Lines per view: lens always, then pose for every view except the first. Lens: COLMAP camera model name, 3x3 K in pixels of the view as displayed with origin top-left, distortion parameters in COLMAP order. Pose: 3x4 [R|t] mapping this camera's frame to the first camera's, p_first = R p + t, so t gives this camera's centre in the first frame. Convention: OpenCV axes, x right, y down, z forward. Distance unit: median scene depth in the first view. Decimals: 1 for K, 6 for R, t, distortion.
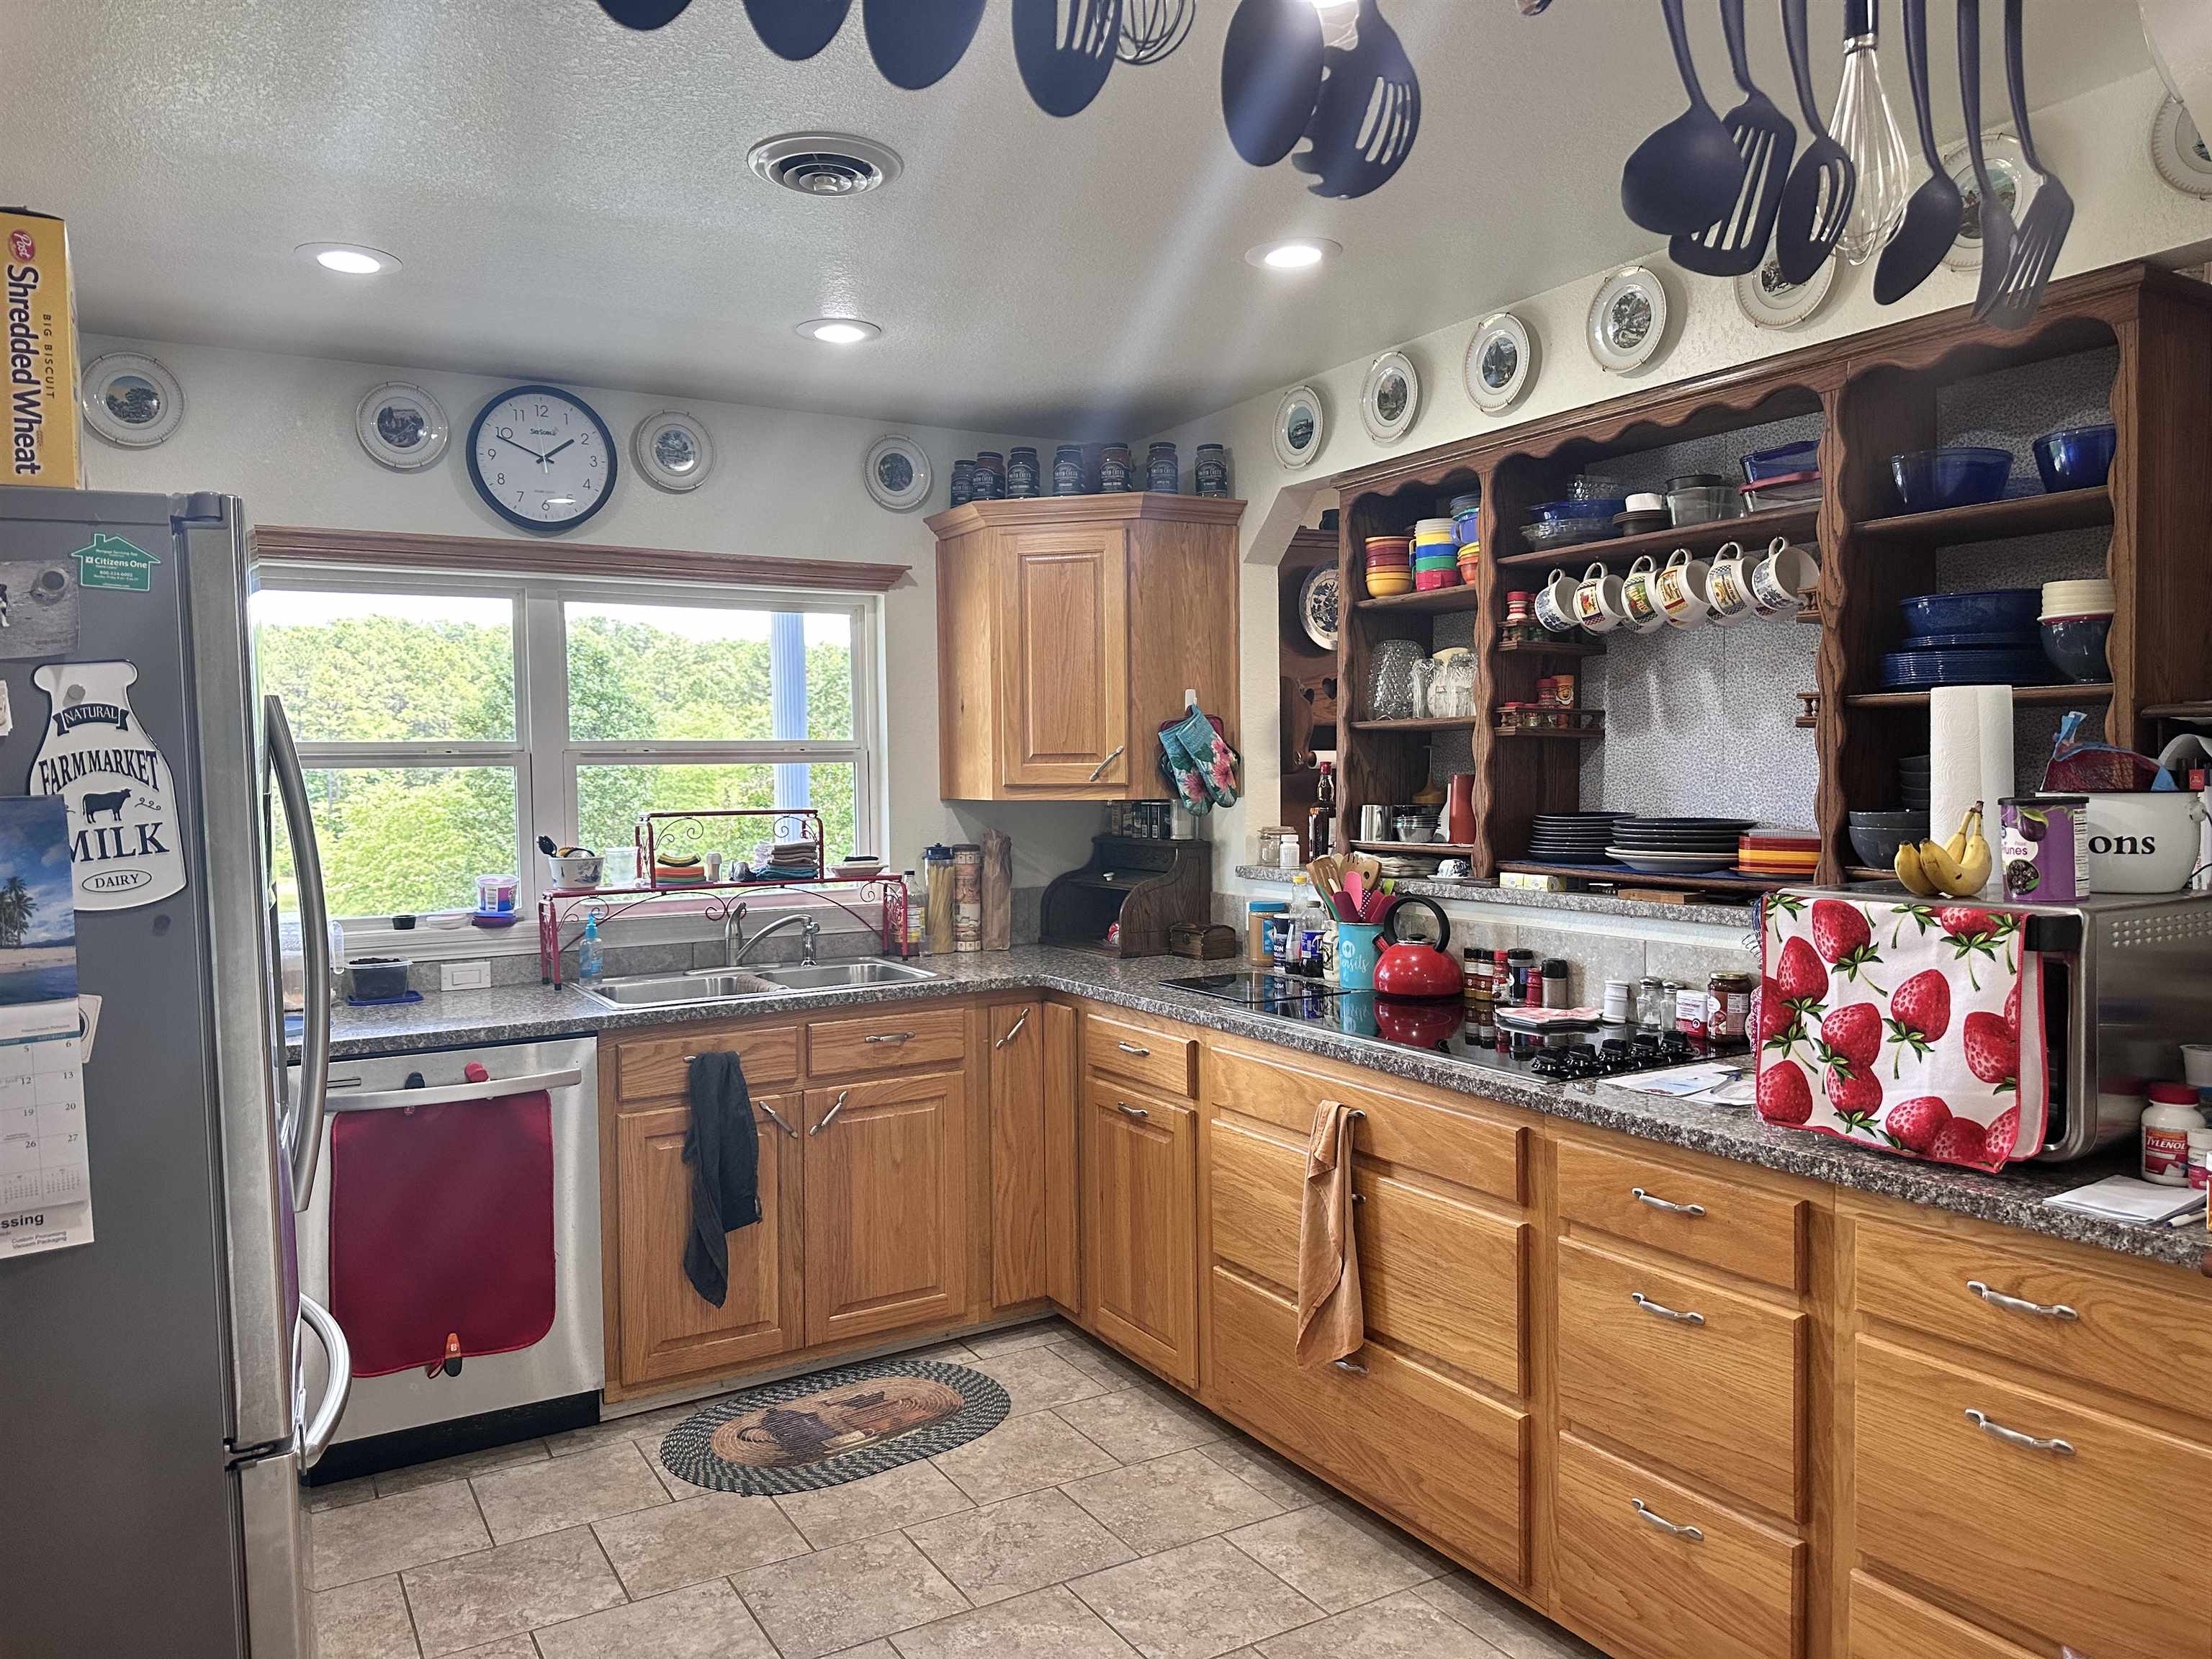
lens RADIAL K [[1542.3, 0, 1135.3], [0, 1542.3, 827.4], [0, 0, 1]] dist [0.083853, -0.167456]
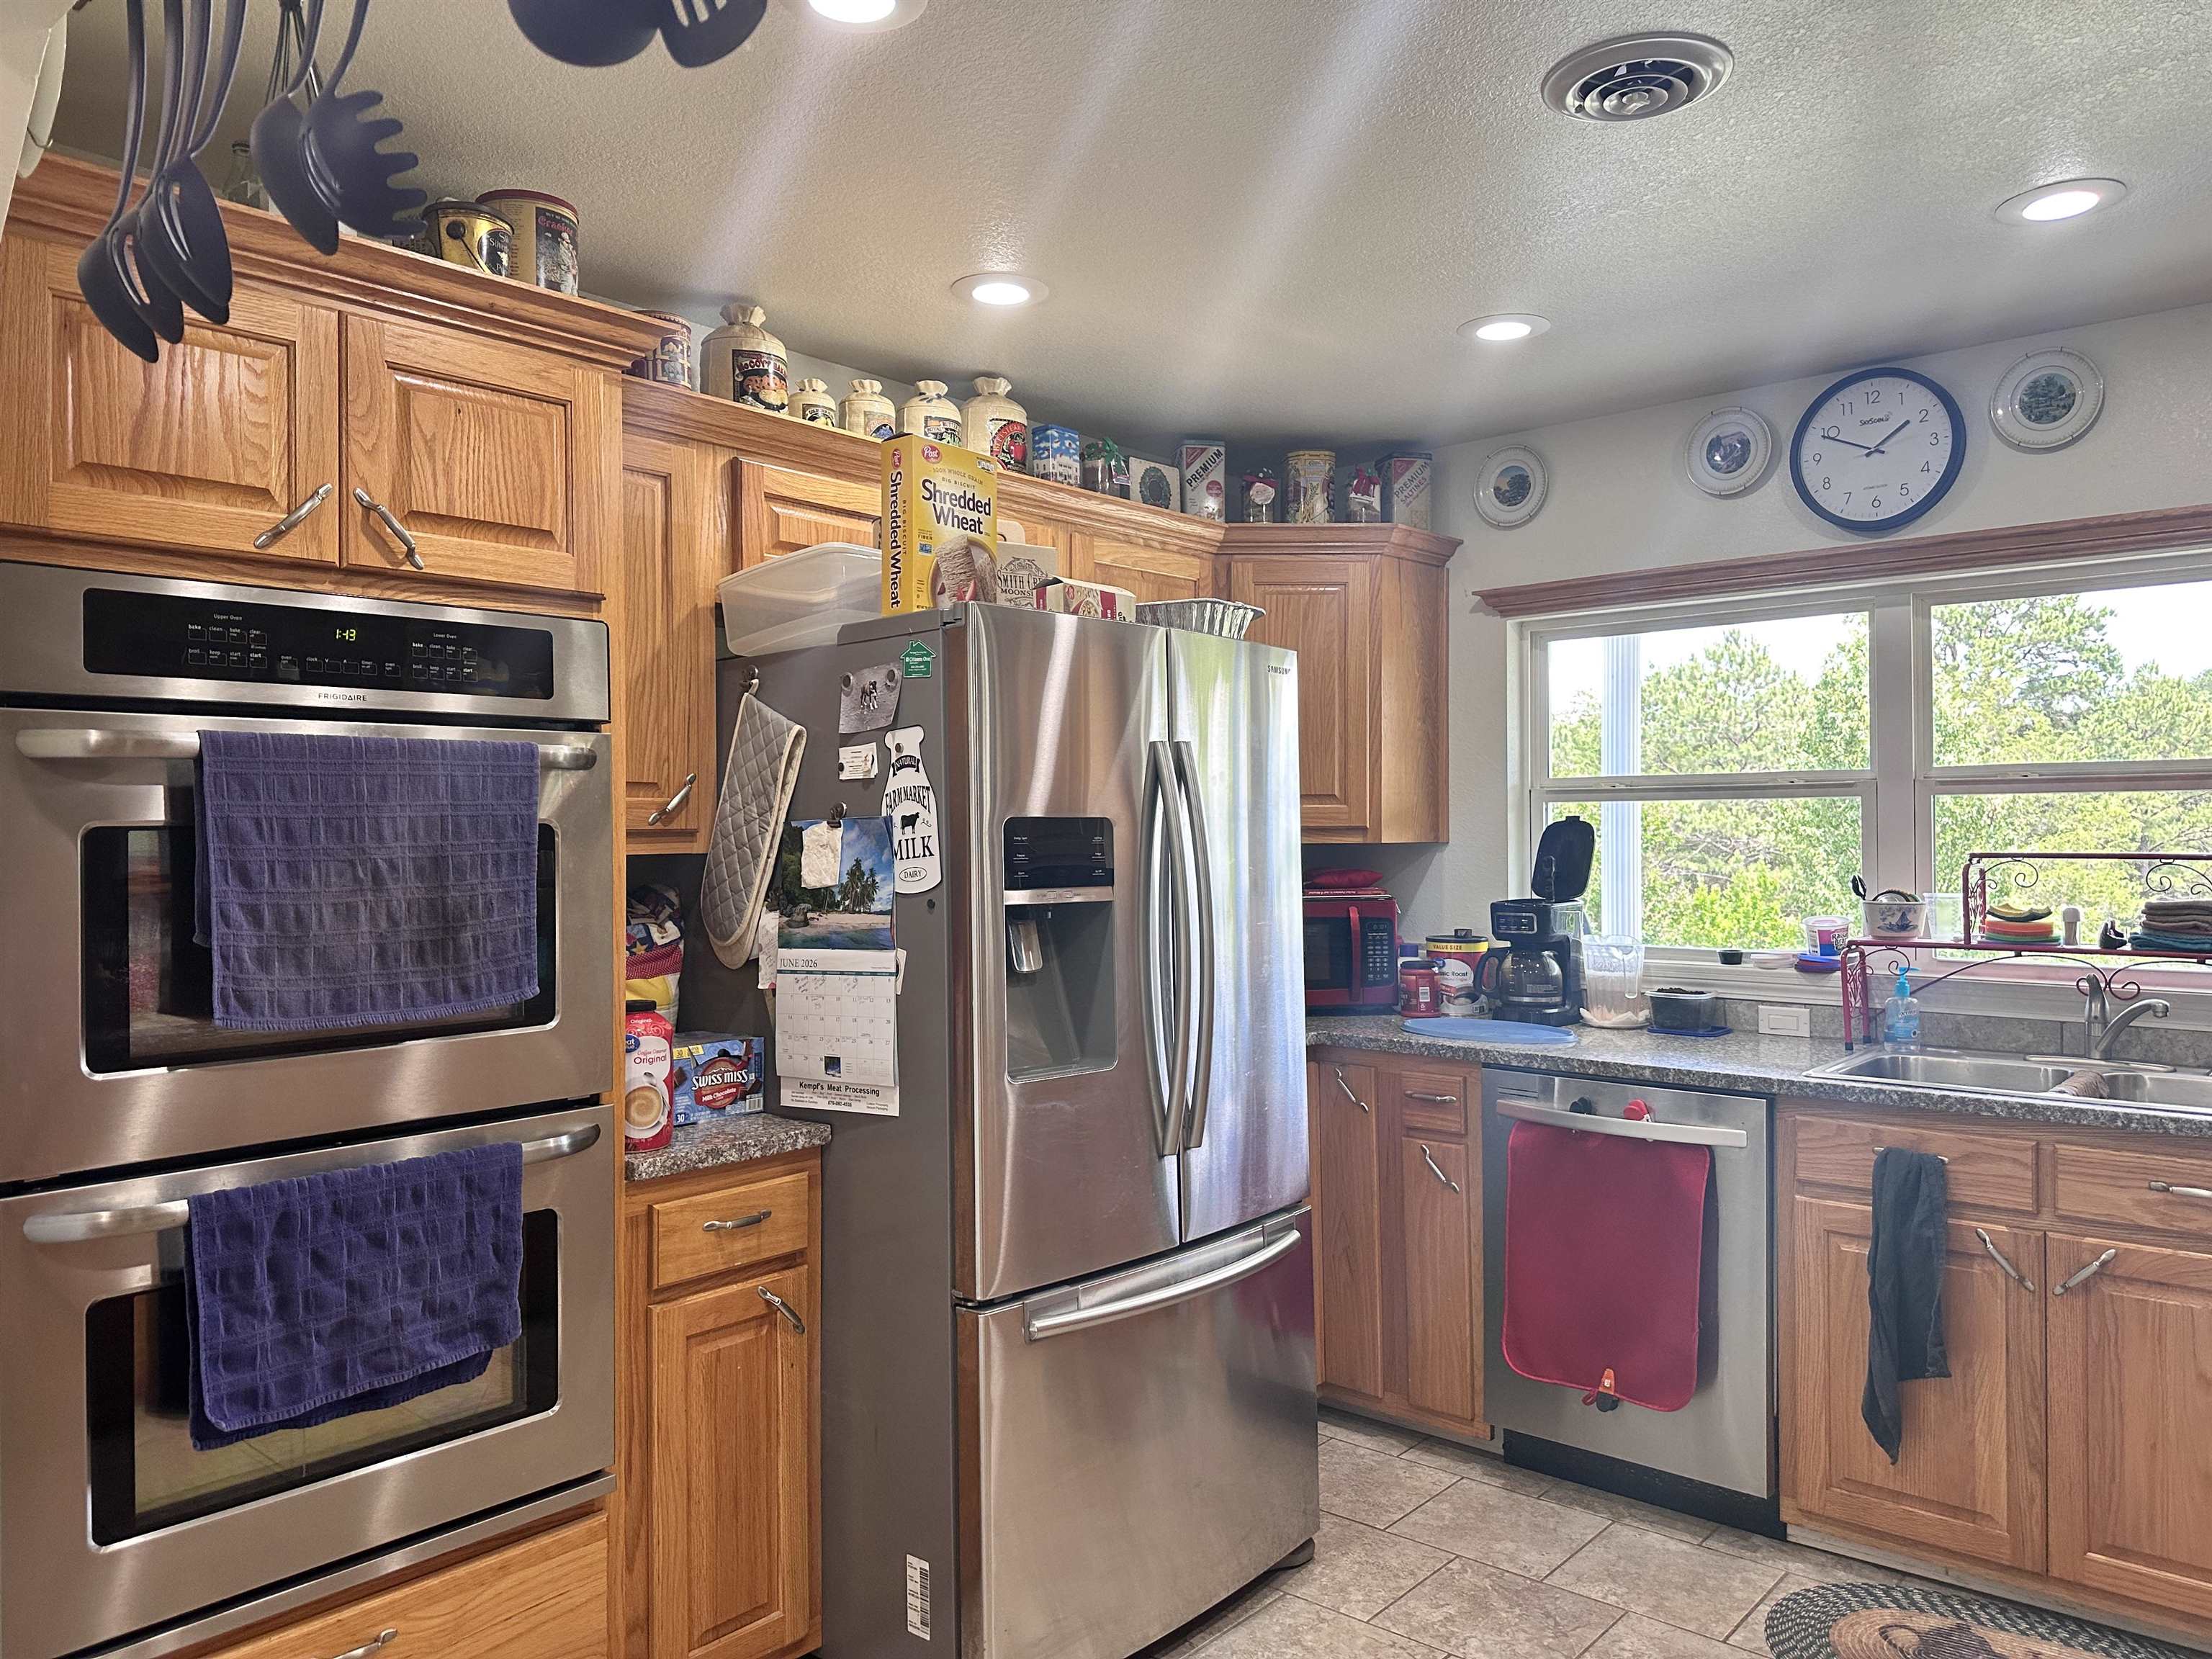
lens RADIAL K [[1557.1, 0, 1010.2], [0, 1557.1, 812.5], [0, 0, 1]] dist [0.002054, -0.032331]
pose [[0.260746, 0.005228, -0.965393, 0.383881], [-0.035529, 0.999360, -0.004184, -0.010205], [0.964753, 0.035390, 0.260765, 0.334554]]
